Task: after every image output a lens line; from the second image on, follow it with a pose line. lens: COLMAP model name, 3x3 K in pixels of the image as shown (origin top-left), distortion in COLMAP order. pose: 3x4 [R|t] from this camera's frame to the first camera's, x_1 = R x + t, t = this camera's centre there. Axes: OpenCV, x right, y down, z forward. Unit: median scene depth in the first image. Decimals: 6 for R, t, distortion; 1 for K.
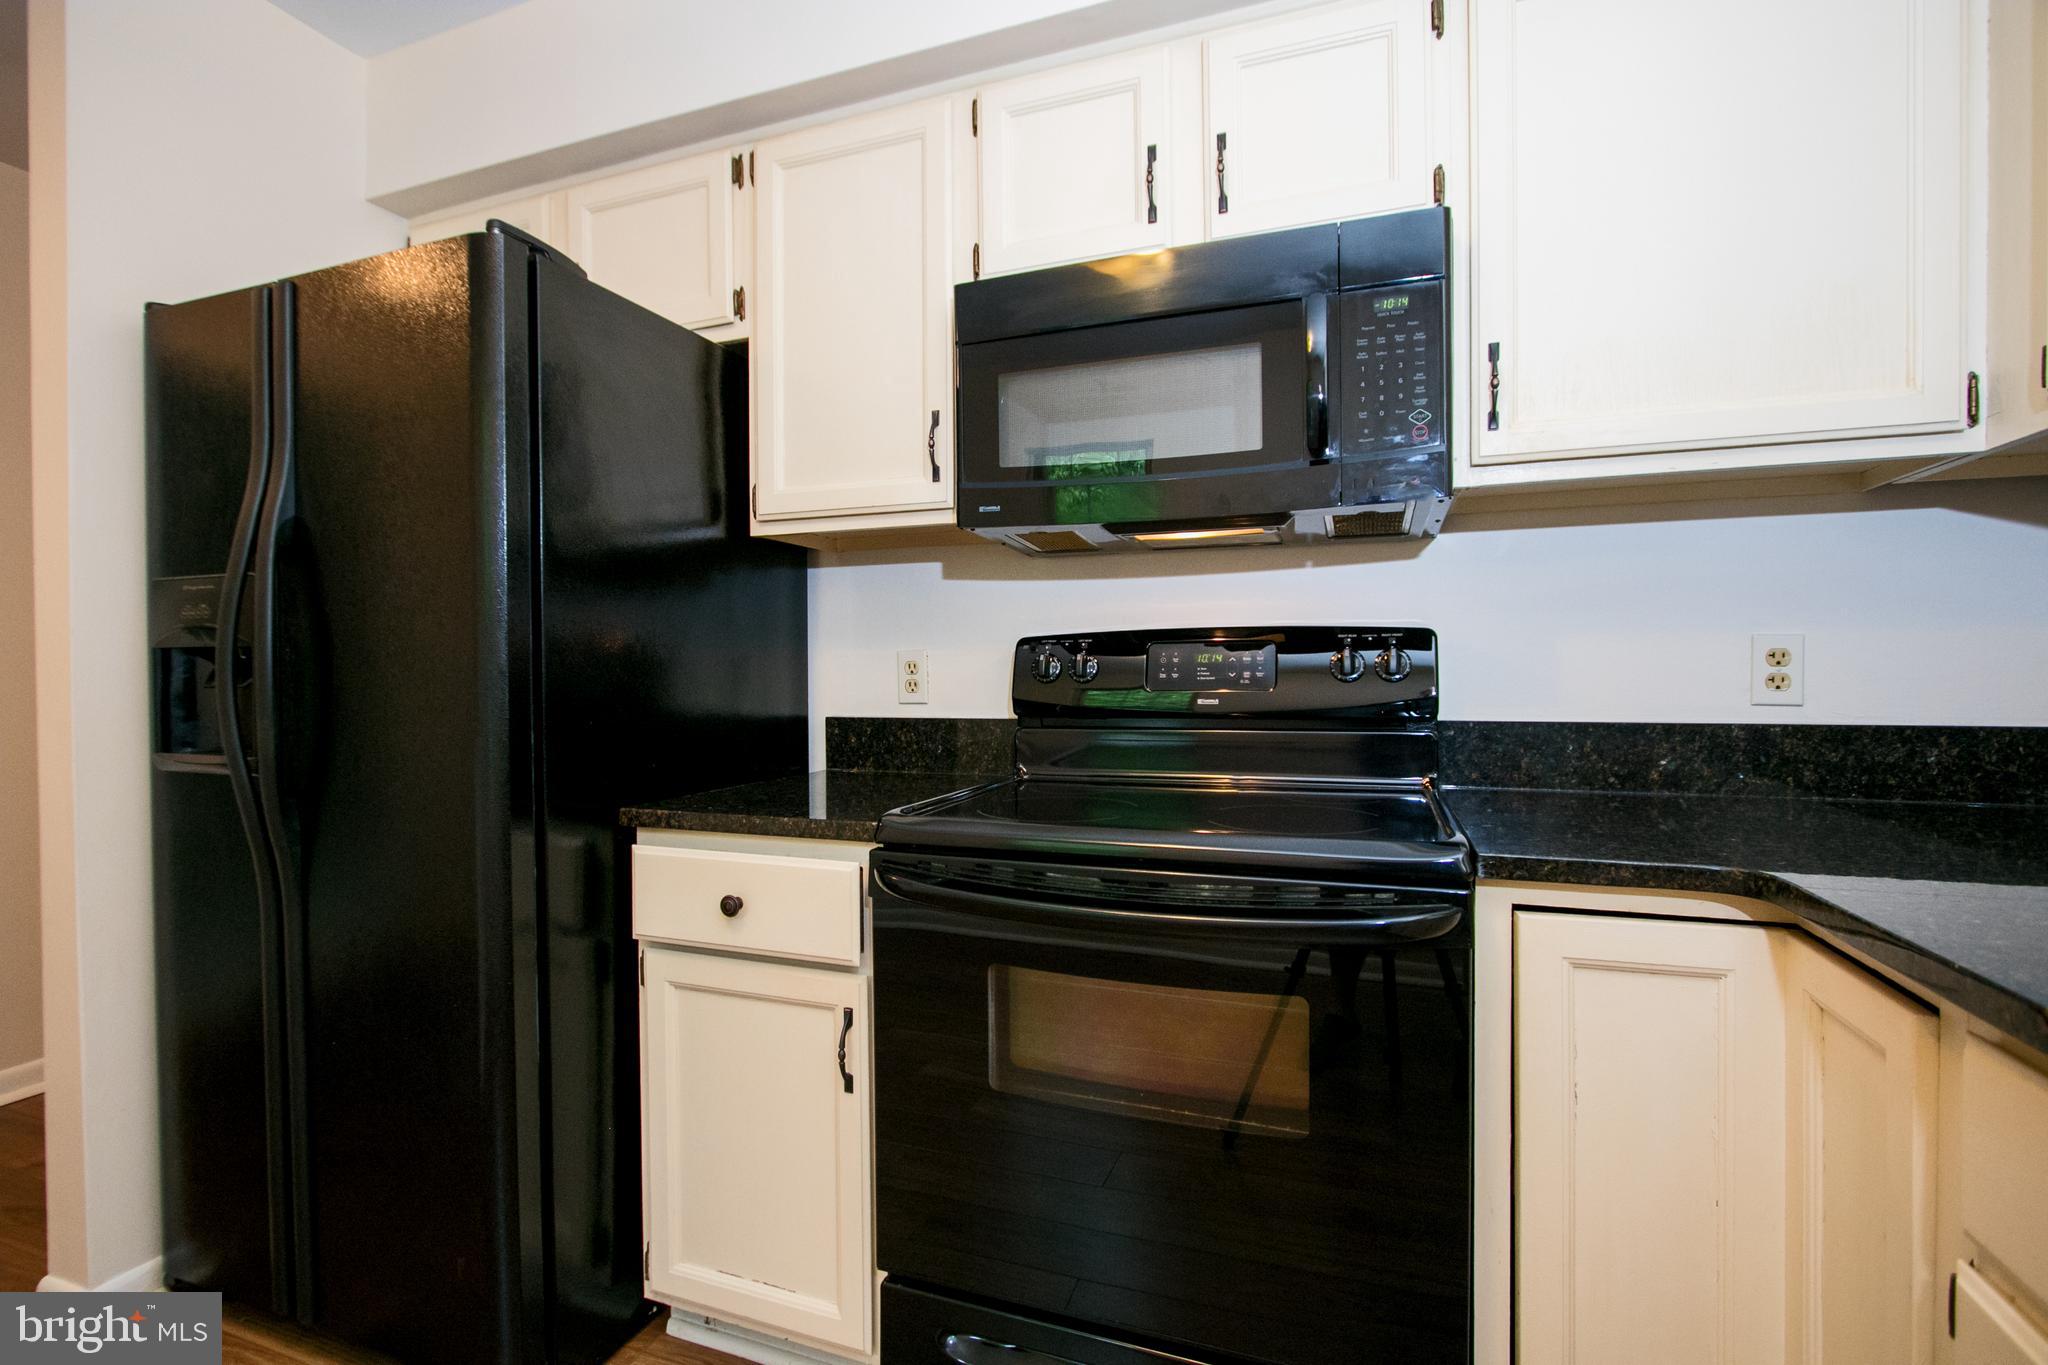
lens RADIAL K [[943.9, 0, 1009.3], [0, 943.9, 682.5], [0, 0, 1]] dist [-0.018009, 0.002678]
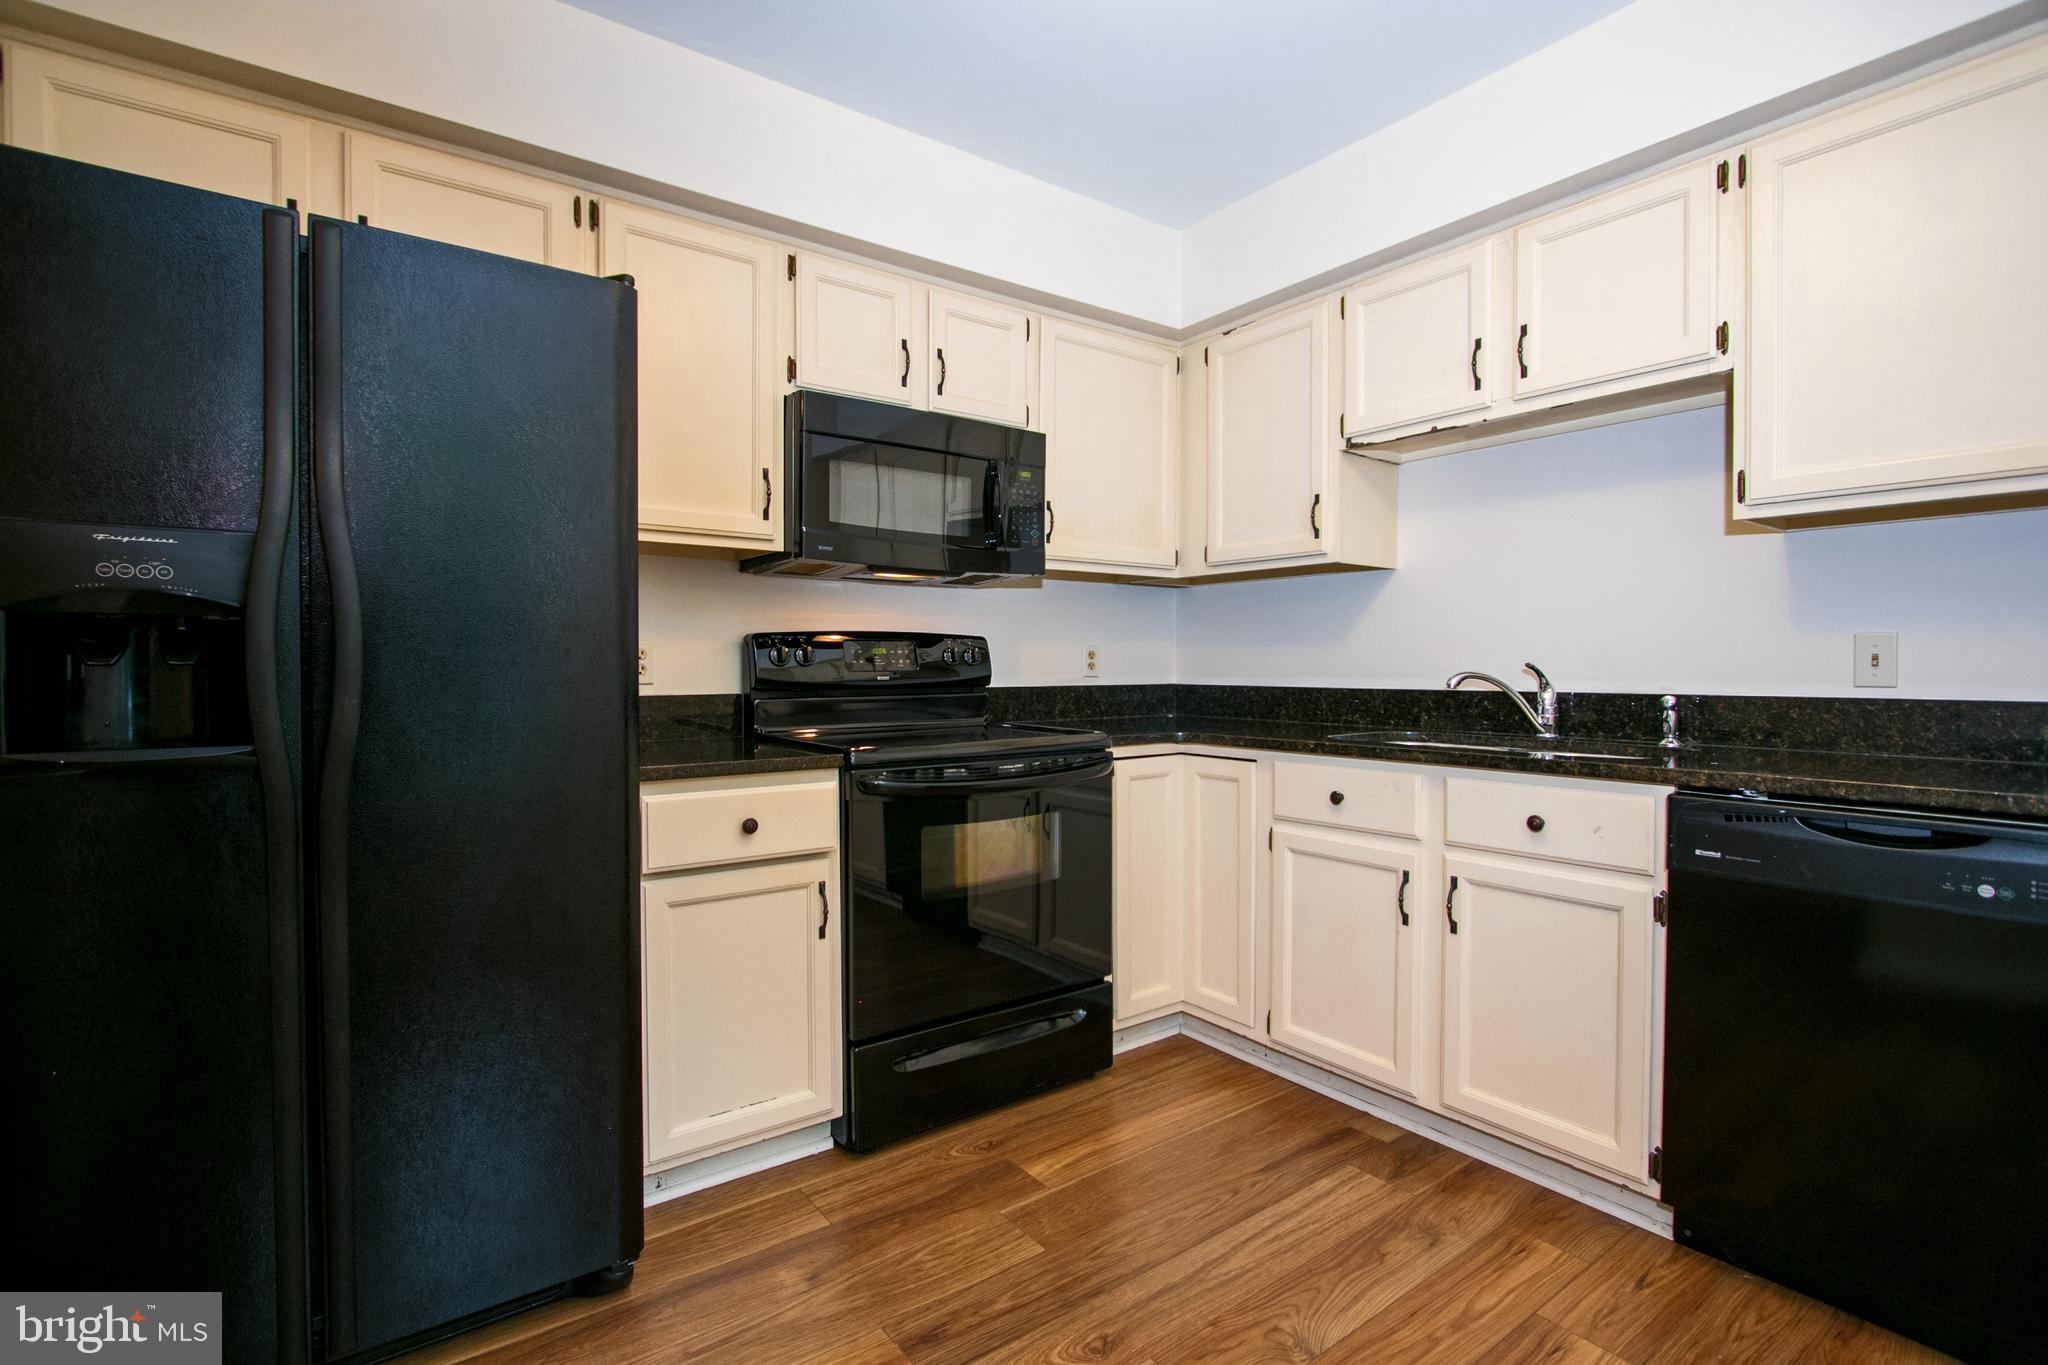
lens RADIAL K [[943.9, 0, 1005.4], [0, 943.9, 680.7], [0, 0, 1]] dist [-0.018009, 0.002678]
pose [[0.550672, -0.008857, 0.834675, -1.137455], [0.006528, 0.999959, 0.006304, 0.018391], [-0.834697, 0.001977, 0.550707, -0.058945]]
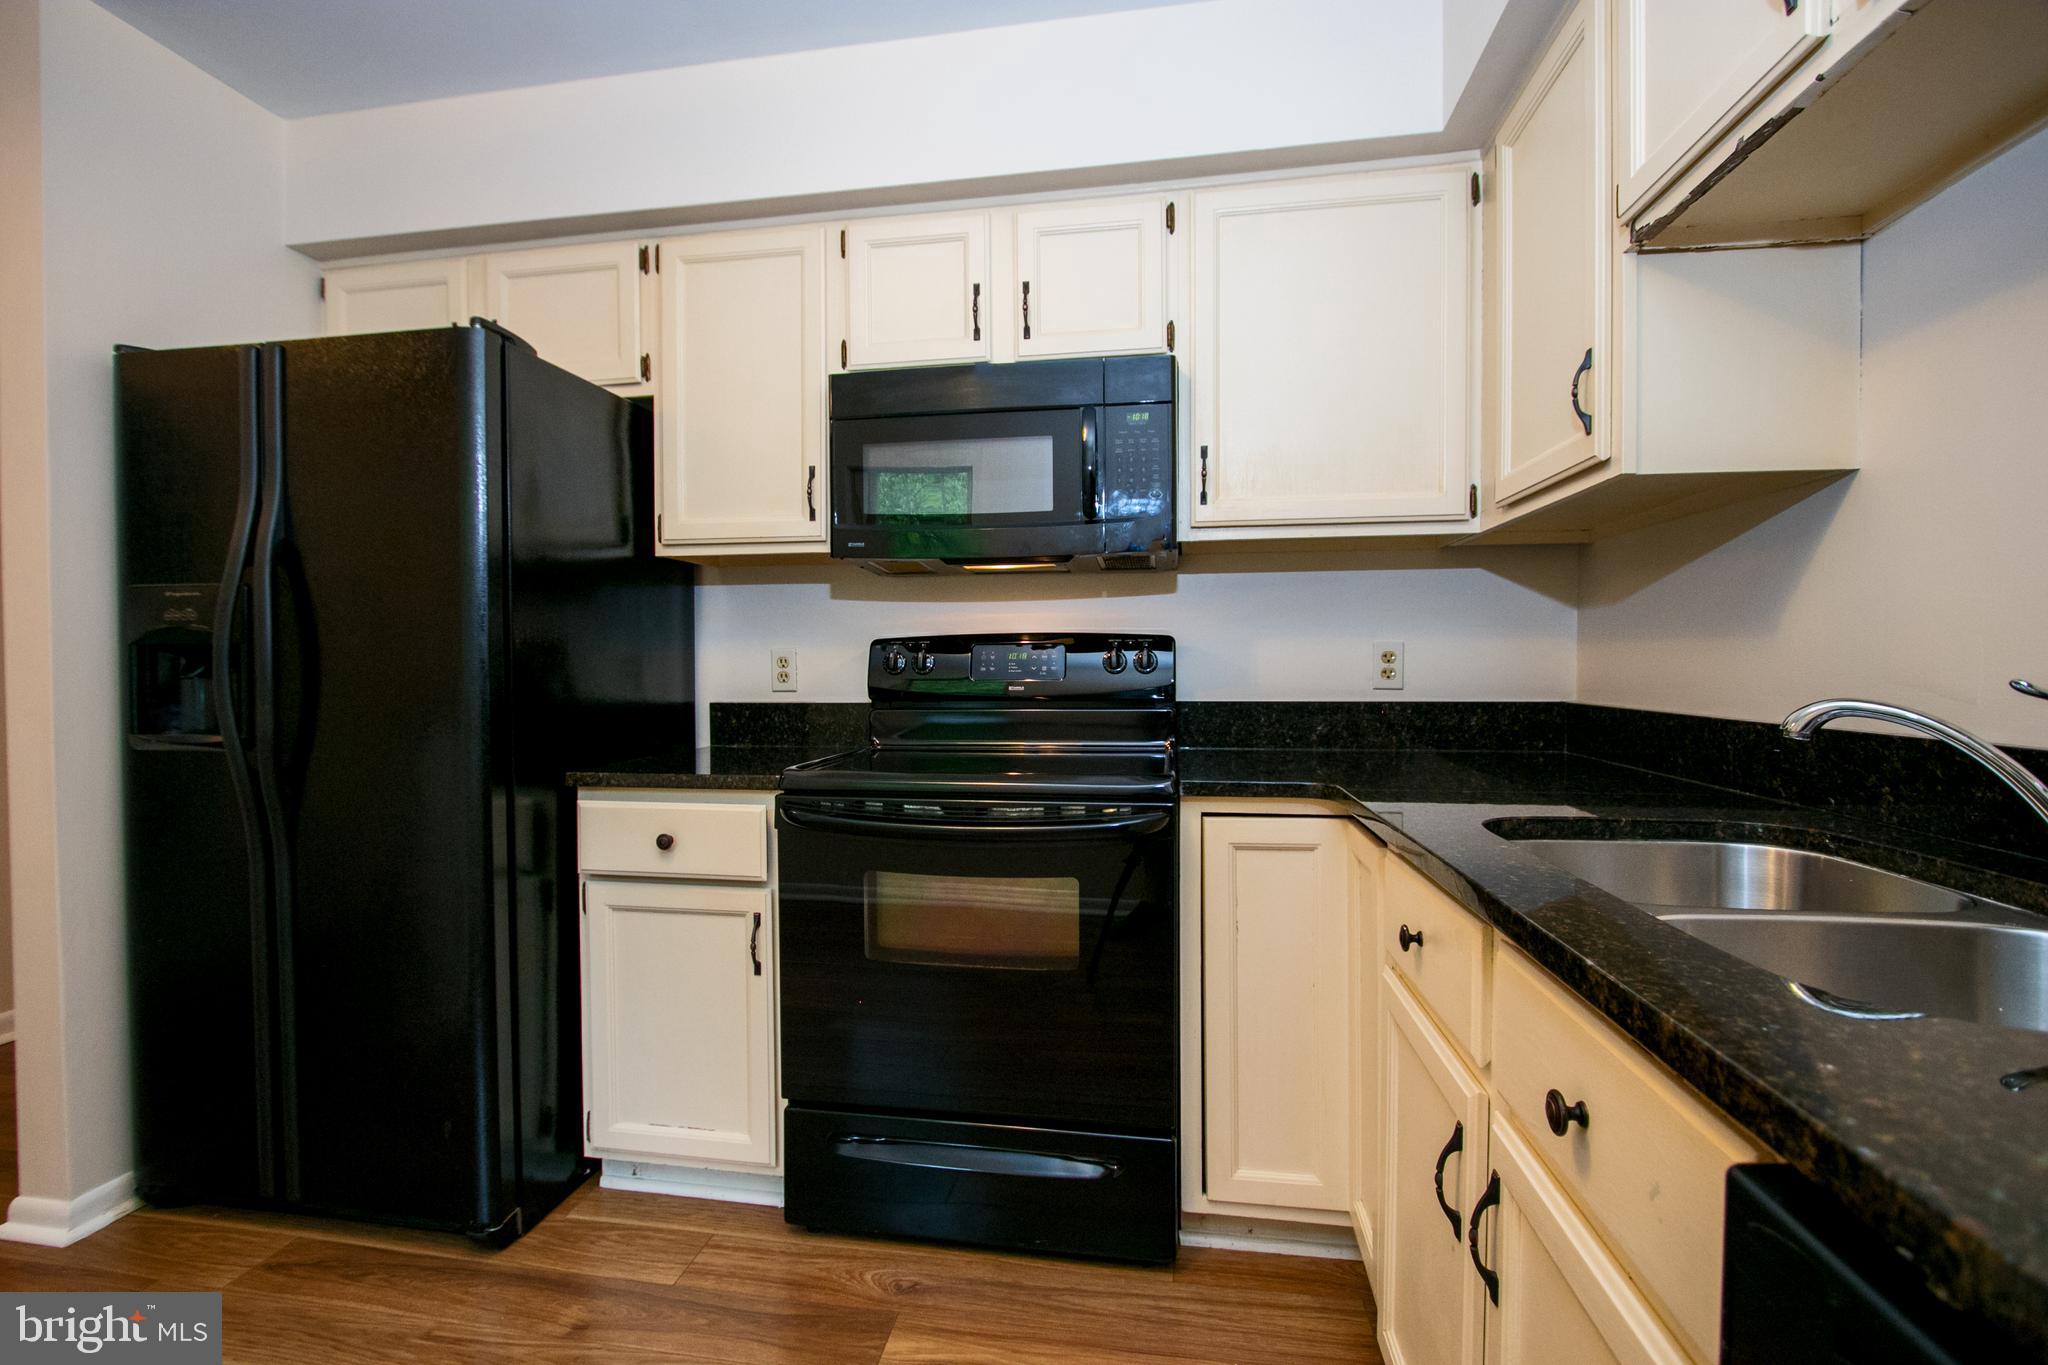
lens RADIAL K [[943.9, 0, 1007.0], [0, 943.9, 681.0], [0, 0, 1]] dist [-0.018009, 0.002678]
pose [[0.981641, -0.001765, 0.190732, -0.068567], [0.000440, 0.999975, 0.006989, 0.000554], [-0.190739, -0.006776, 0.981617, -0.367142]]
